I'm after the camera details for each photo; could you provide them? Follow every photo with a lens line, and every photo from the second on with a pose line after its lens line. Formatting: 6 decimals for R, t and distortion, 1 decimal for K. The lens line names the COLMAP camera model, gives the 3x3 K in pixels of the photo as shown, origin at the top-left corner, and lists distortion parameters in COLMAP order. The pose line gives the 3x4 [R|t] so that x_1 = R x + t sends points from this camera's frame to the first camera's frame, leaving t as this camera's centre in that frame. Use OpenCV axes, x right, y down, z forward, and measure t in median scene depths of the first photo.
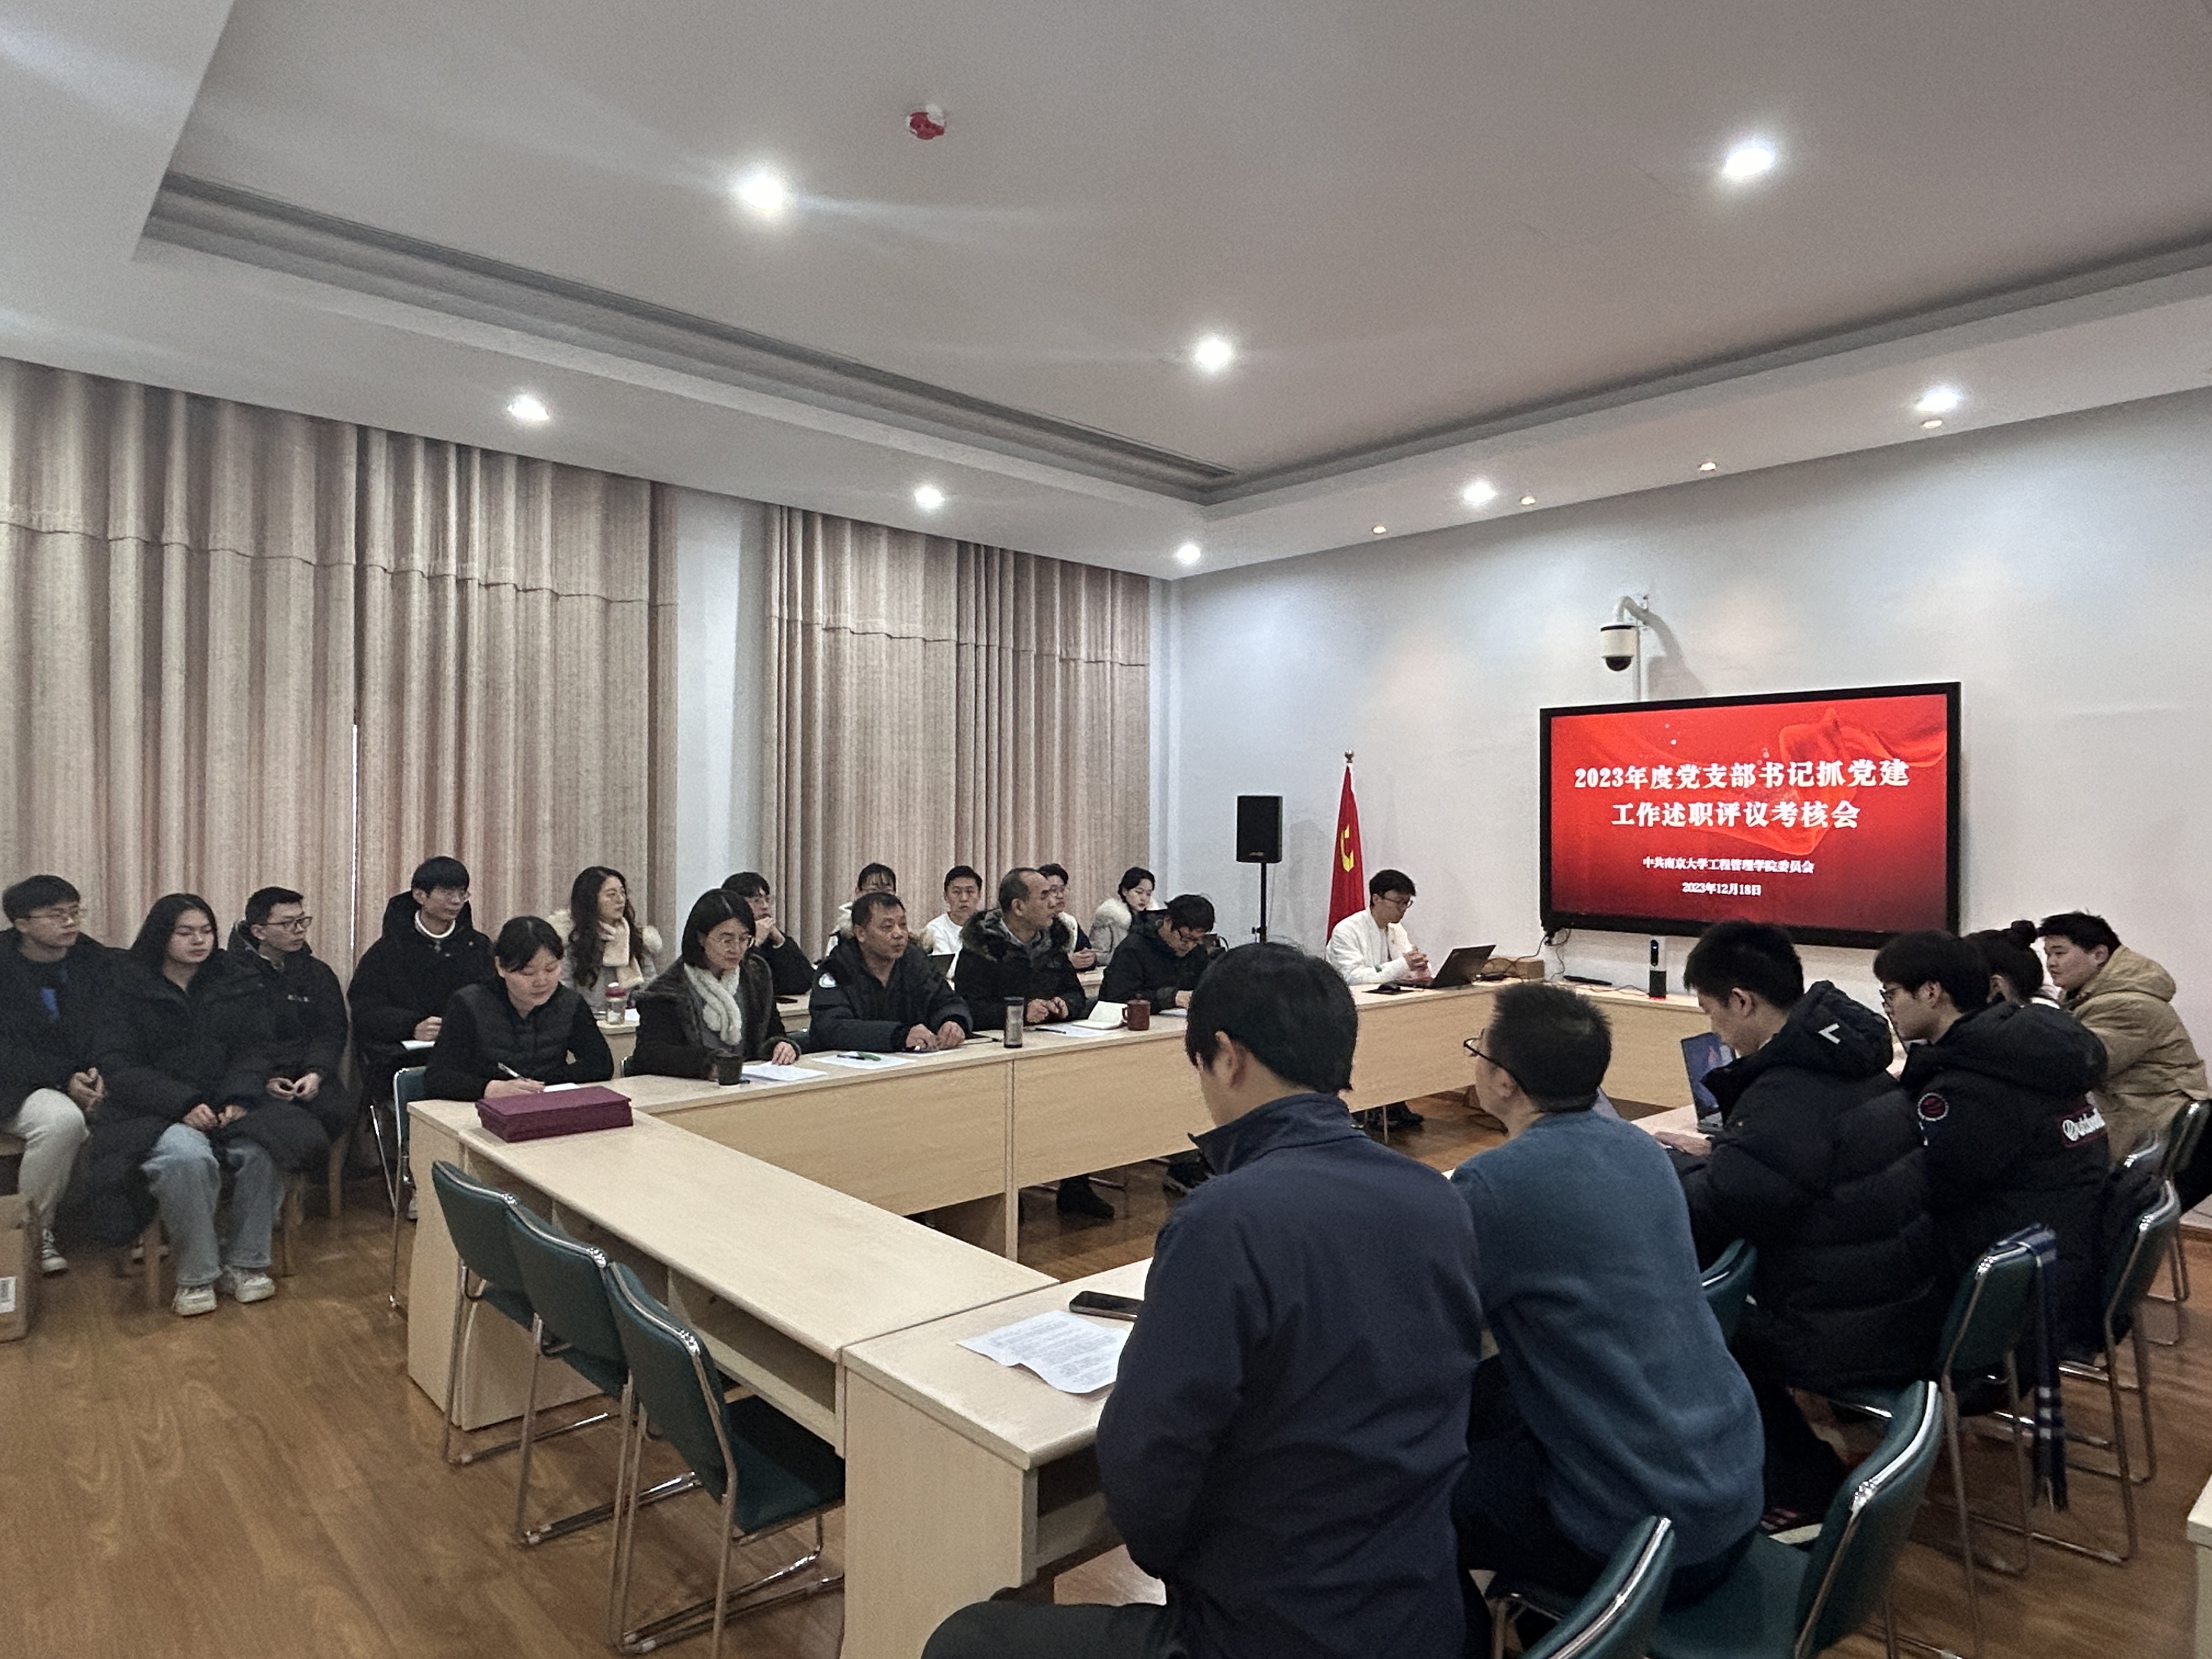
lens RADIAL K [[1305.3, 0, 1119.4], [0, 1305.3, 832.6], [0, 0, 1]] dist [-0.004093, -0.007011]
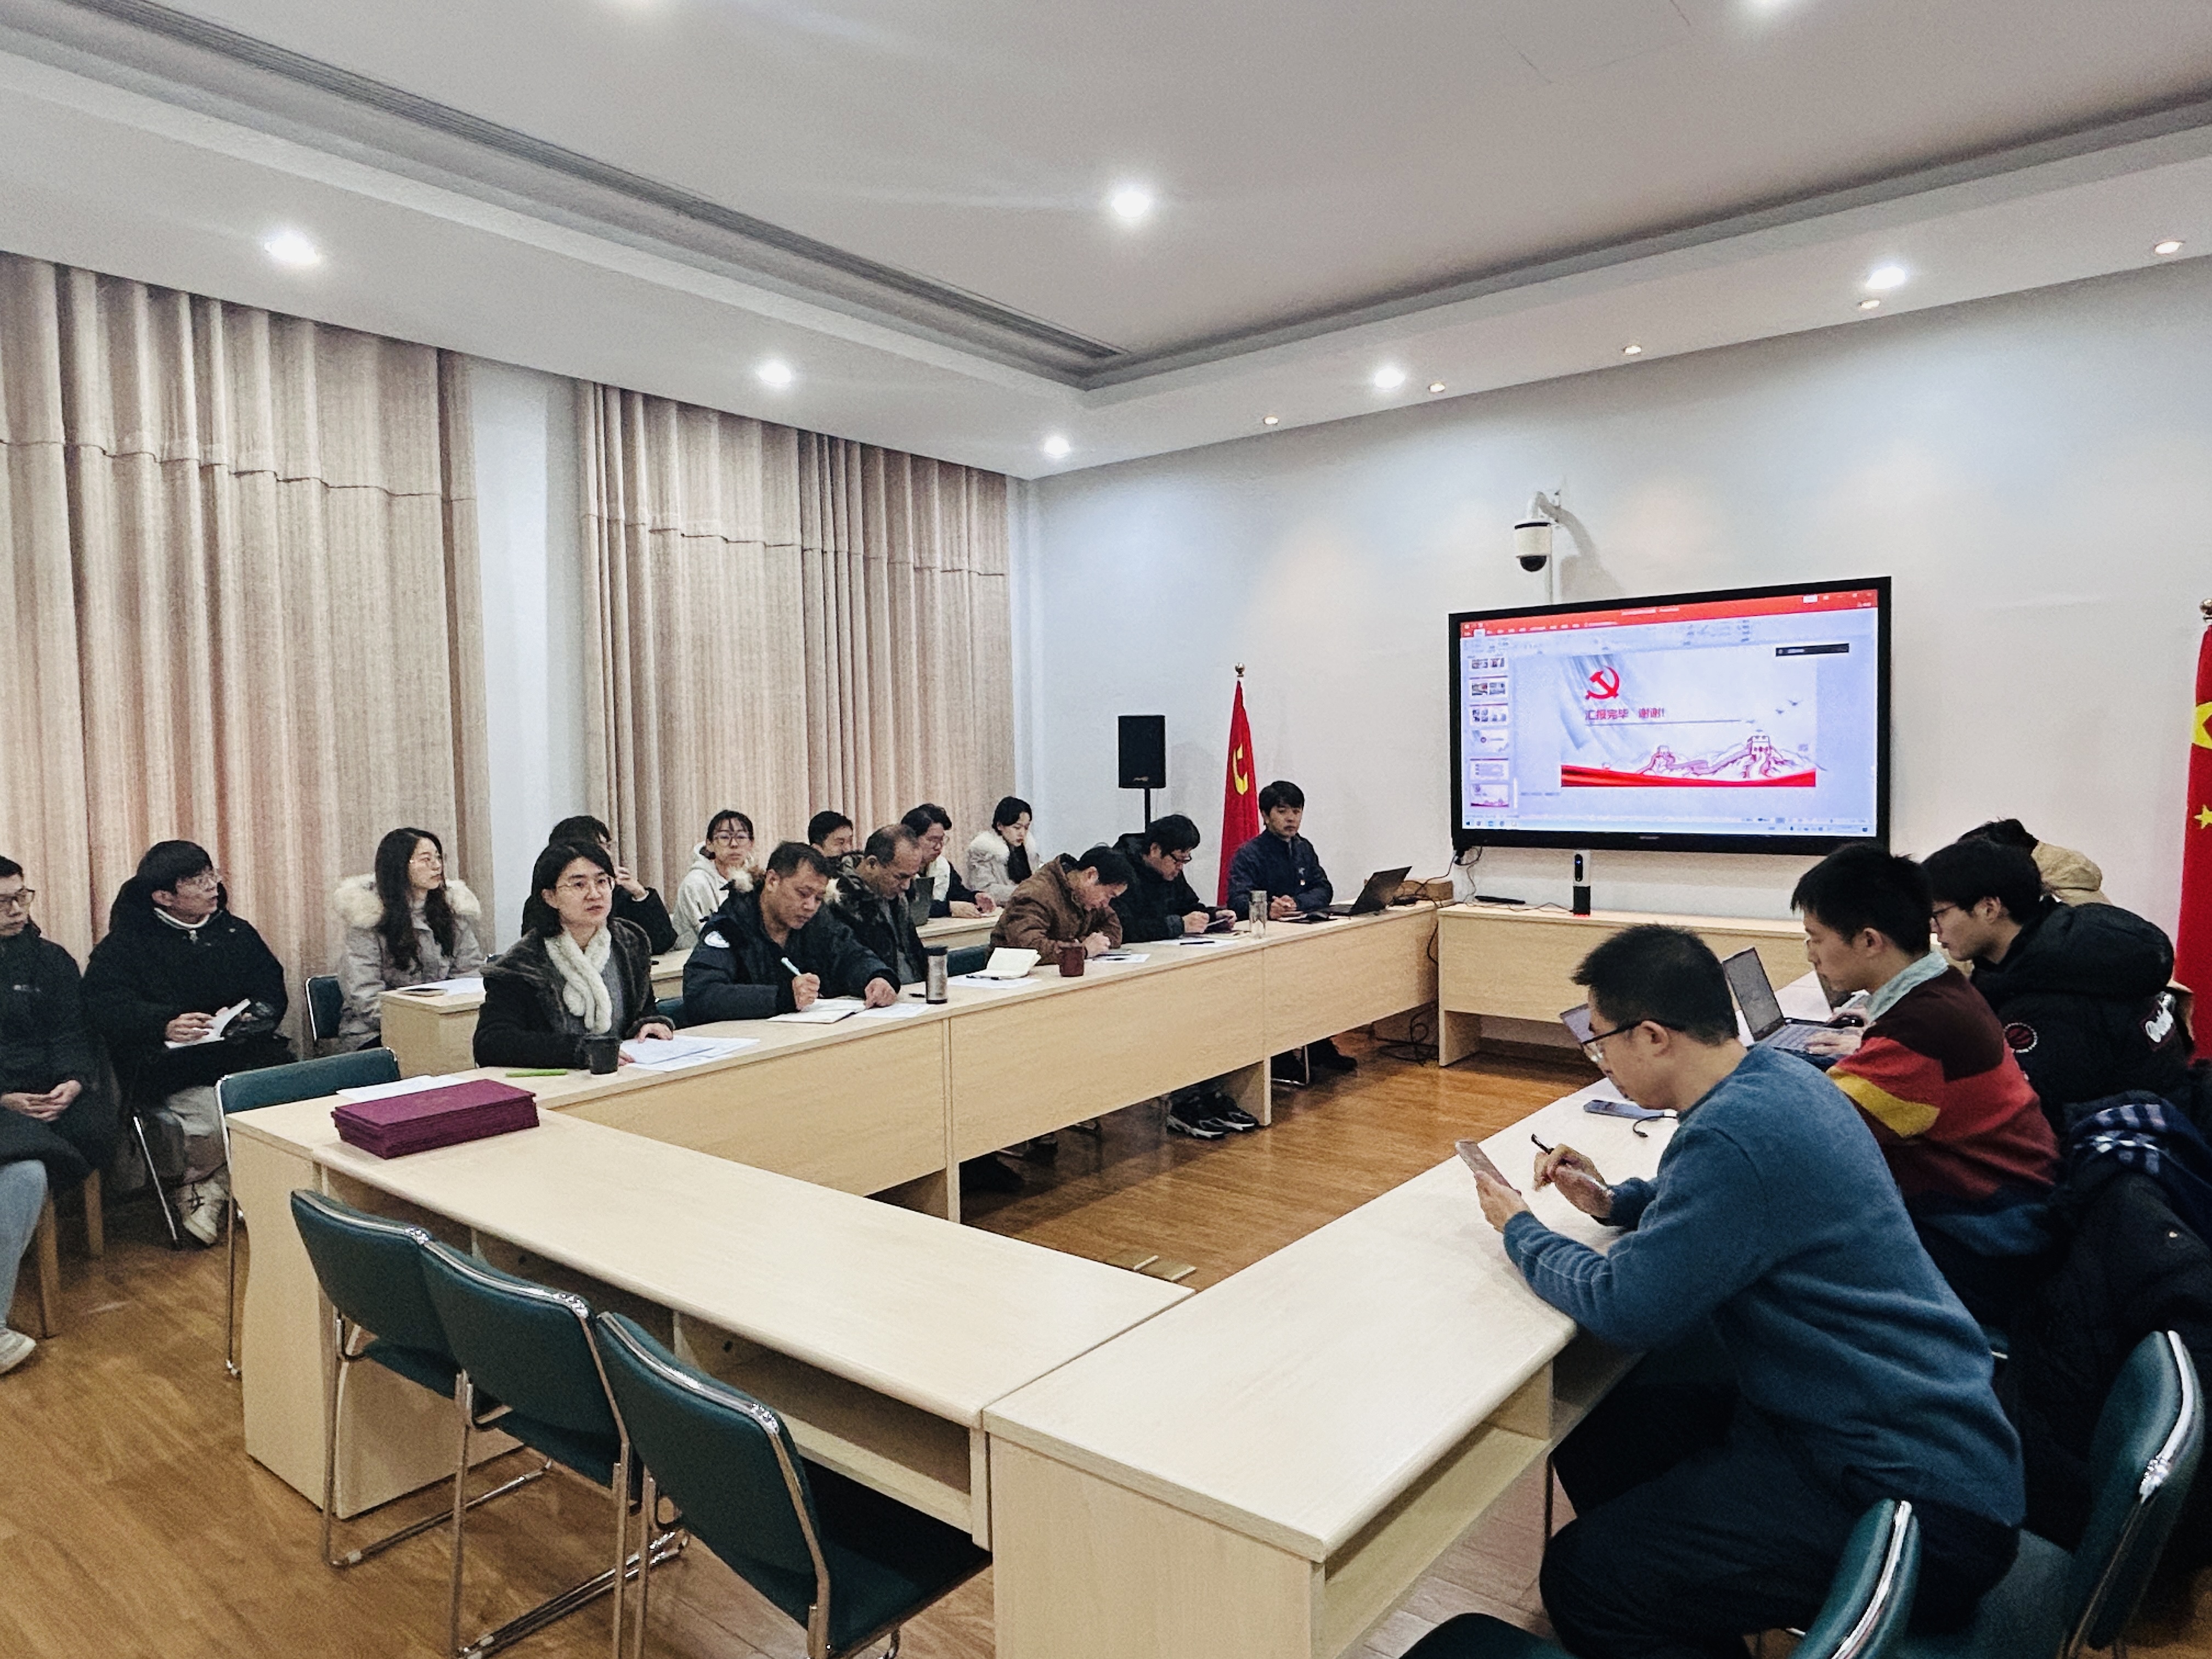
lens RADIAL K [[1367.4, 0, 1105.9], [0, 1367.4, 830.6], [0, 0, 1]] dist [-0.002850, -0.004066]
pose [[0.988618, -0.034908, 0.146341, -0.077760], [0.027766, 0.998334, 0.050573, 0.004614], [-0.147862, -0.045934, 0.987941, 0.065501]]
